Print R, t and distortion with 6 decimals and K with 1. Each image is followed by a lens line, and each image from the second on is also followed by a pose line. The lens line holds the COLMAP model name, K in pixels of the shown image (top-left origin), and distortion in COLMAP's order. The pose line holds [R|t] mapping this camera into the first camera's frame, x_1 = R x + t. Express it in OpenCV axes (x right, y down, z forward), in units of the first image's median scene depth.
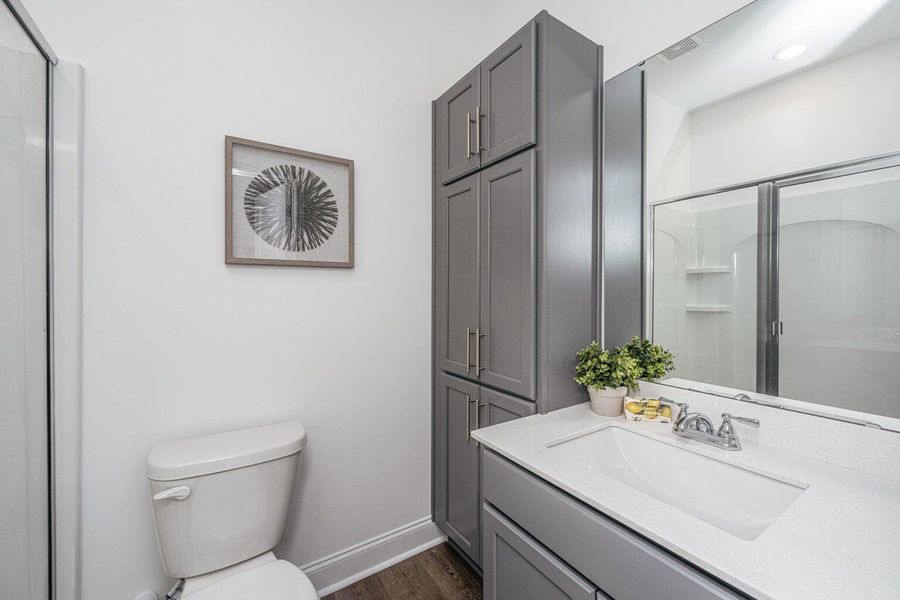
lens RADIAL K [[372.0, 0, 456.7], [0, 372.0, 296.6], [0, 0, 1]] dist [0.000285, 0.000001]
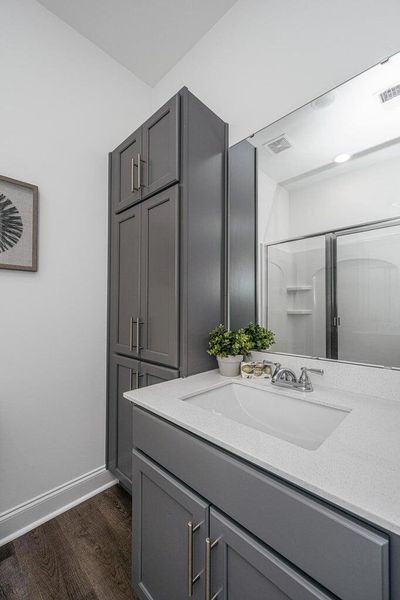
lens RADIAL K [[248.0, 0, 200.0], [0, 248.0, 310.6], [0, 0, 1]] dist [0.000285, 0.000001]
pose [[0.979828, -0.006139, 0.199751, 0.095413], [0.008578, 0.999899, -0.011347, 0.071402], [-0.199661, 0.012832, 0.979781, 0.090564]]
